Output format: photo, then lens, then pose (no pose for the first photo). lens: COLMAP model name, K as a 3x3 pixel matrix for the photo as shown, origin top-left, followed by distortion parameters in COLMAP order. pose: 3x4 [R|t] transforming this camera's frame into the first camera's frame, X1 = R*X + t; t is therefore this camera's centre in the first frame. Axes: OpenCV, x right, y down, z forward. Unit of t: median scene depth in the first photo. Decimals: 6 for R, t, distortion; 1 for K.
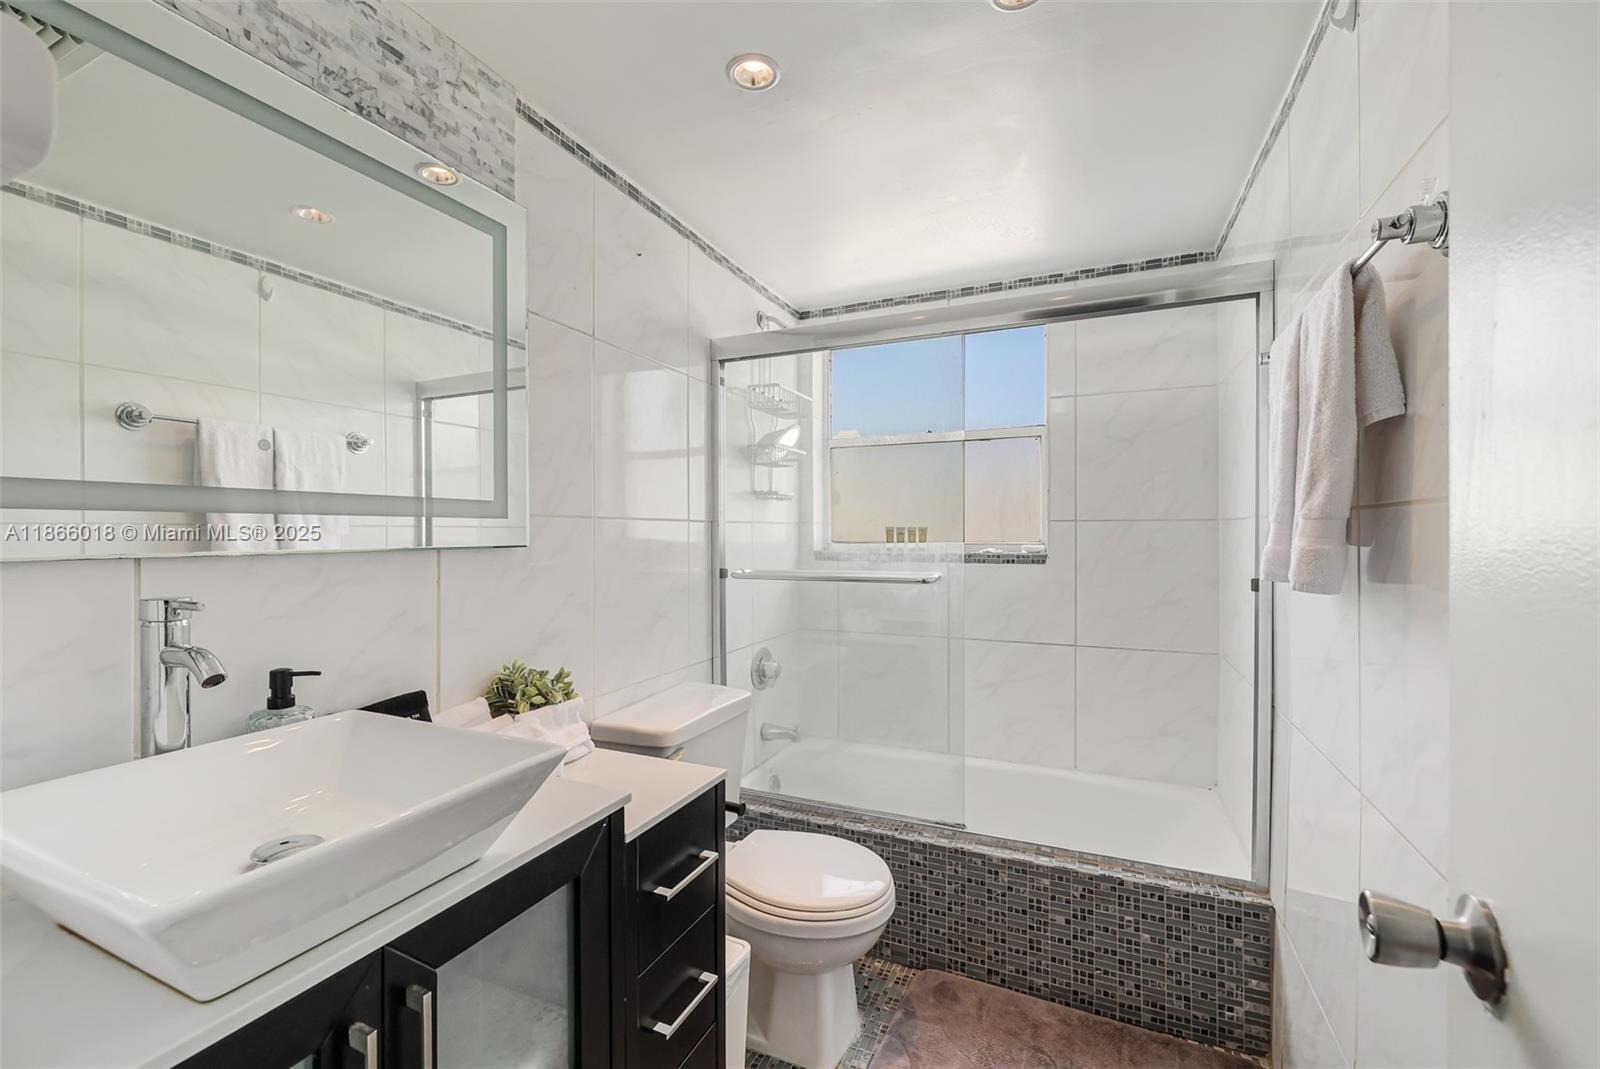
lens RADIAL K [[683.8, 0, 766.8], [0, 683.8, 536.6], [0, 0, 1]] dist [-0.001251, -0.000195]
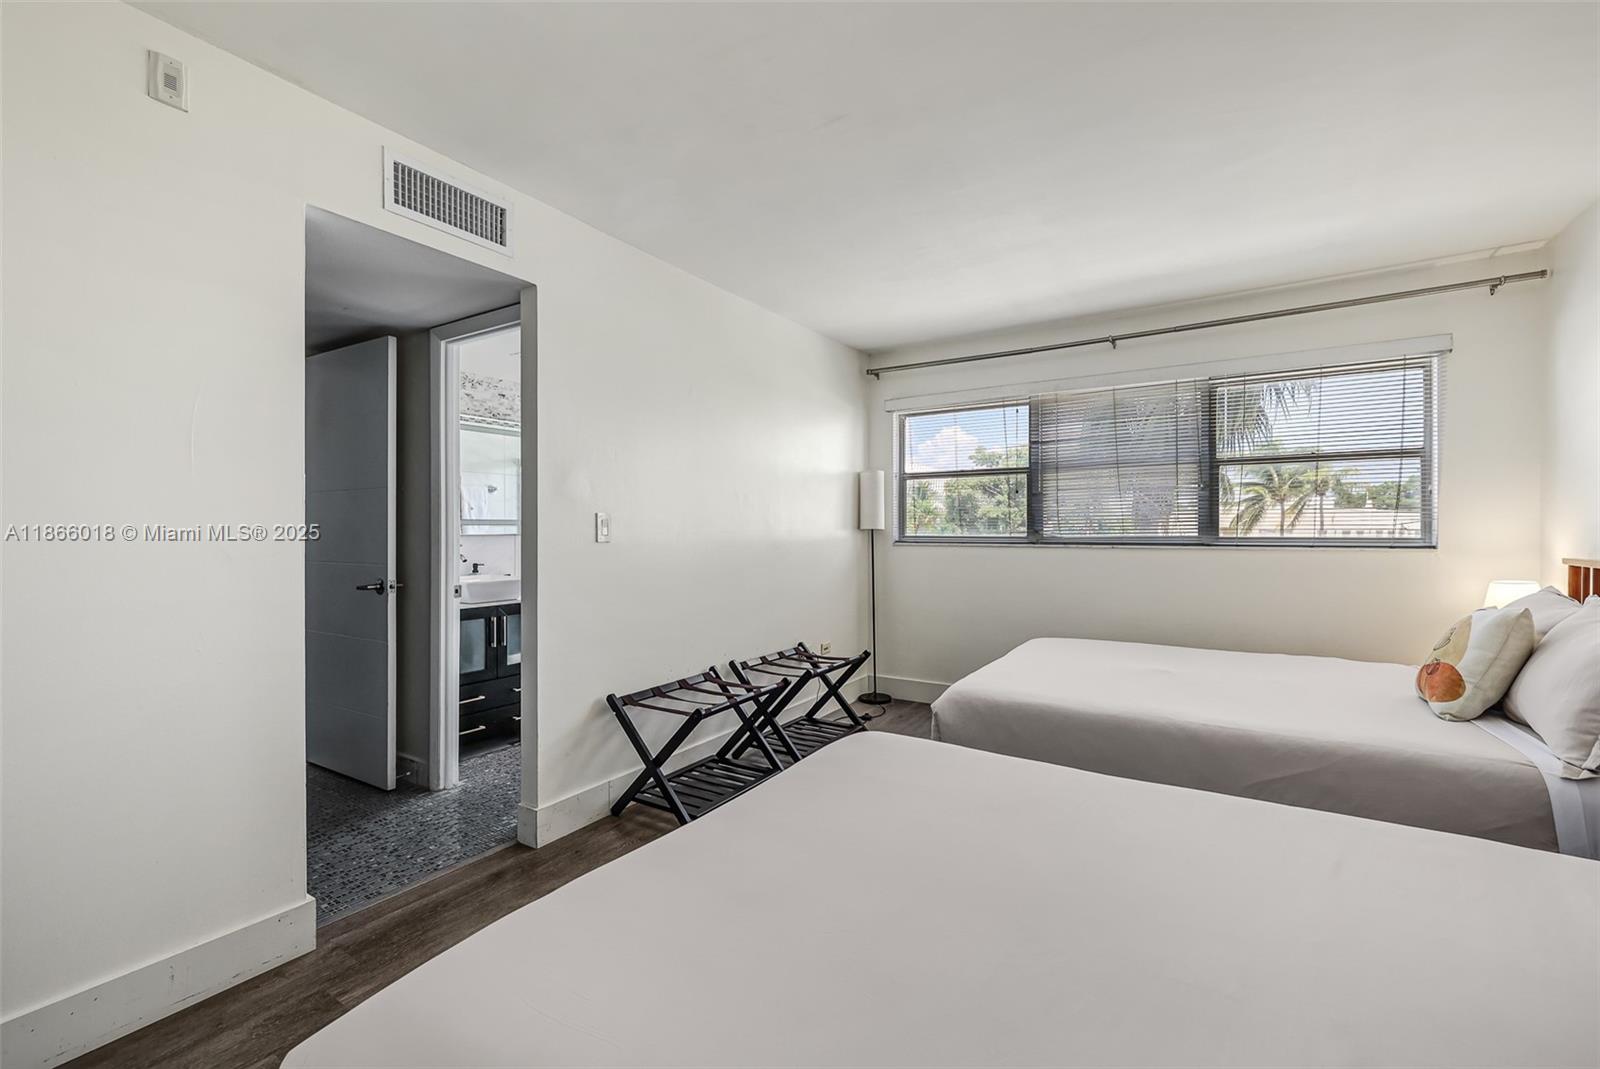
lens RADIAL K [[683.8, 0, 766.8], [0, 683.8, 536.6], [0, 0, 1]] dist [-0.001251, -0.000195]
pose [[0.987622, 0.006561, -0.156715, 1.376186], [-0.006195, 0.999977, 0.002830, 0.007934], [0.156730, -0.001824, 0.987640, -2.302987]]
